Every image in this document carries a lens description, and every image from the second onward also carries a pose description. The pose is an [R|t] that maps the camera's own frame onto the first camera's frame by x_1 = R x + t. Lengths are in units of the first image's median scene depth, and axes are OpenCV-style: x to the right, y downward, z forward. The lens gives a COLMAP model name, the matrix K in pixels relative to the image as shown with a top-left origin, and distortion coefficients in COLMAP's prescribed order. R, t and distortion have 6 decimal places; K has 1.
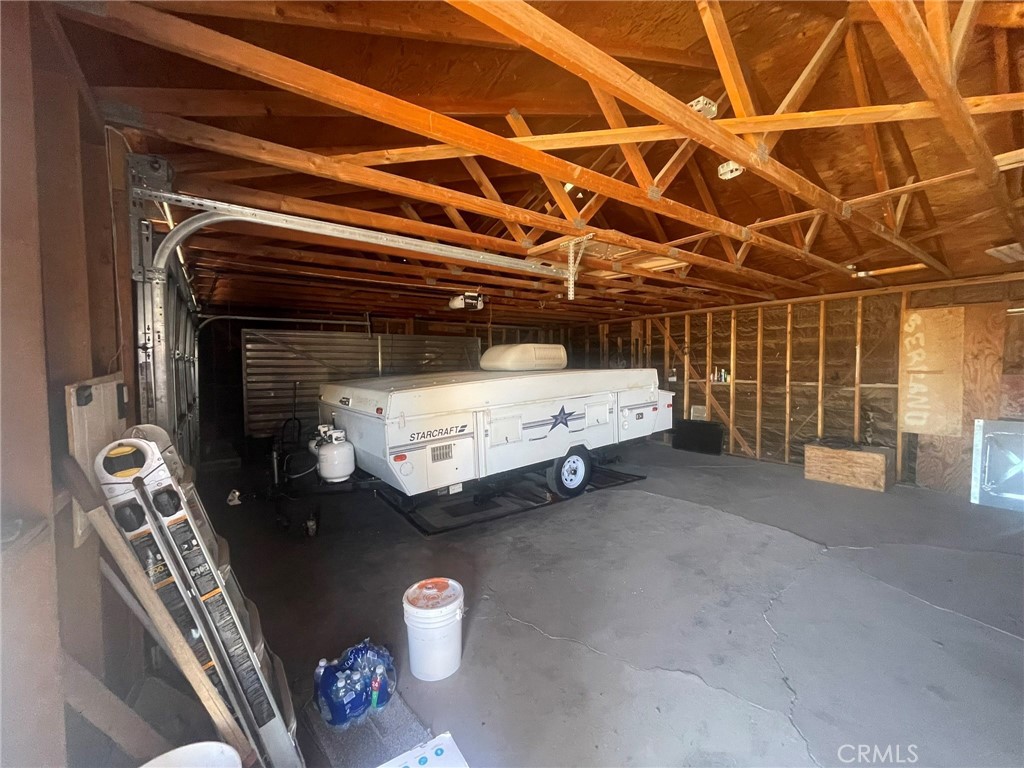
lens RADIAL K [[412.9, 0, 511.0], [0, 412.9, 381.5], [0, 0, 1]] dist [-0.001840, 0.000568]
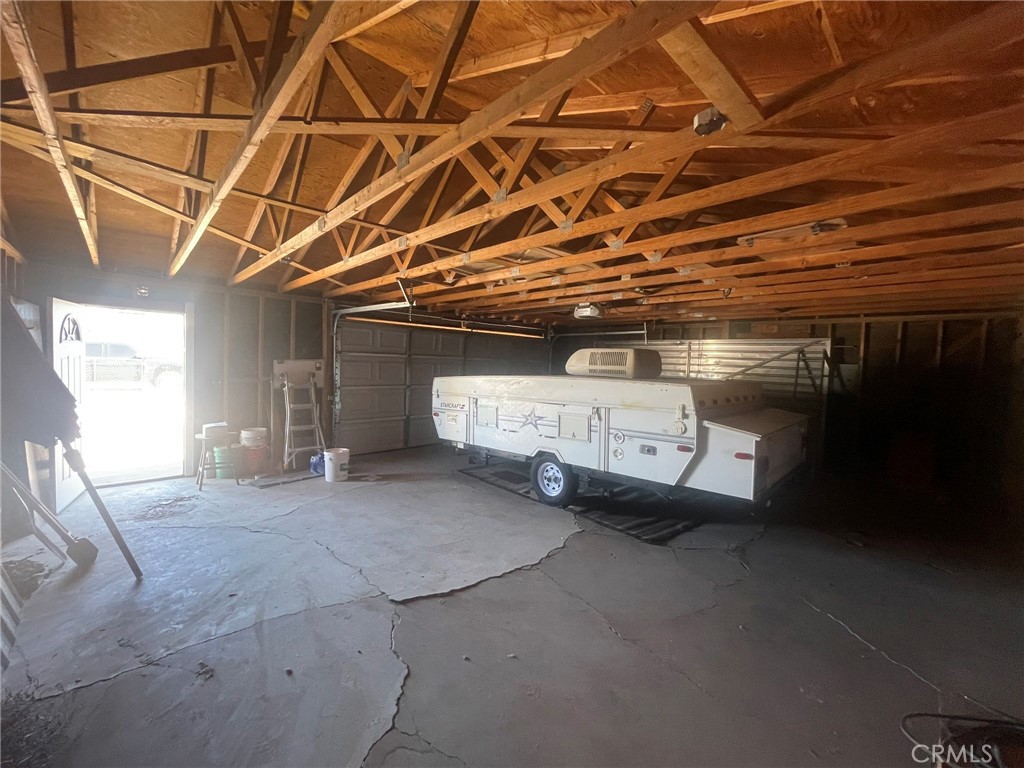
lens RADIAL K [[412.9, 0, 511.0], [0, 412.9, 381.5], [0, 0, 1]] dist [-0.001840, 0.000568]
pose [[0.126556, 0.061126, -0.990074, 1.140554], [-0.079918, 0.995483, 0.051244, -0.055817], [0.988735, 0.072640, 0.130869, 0.798616]]
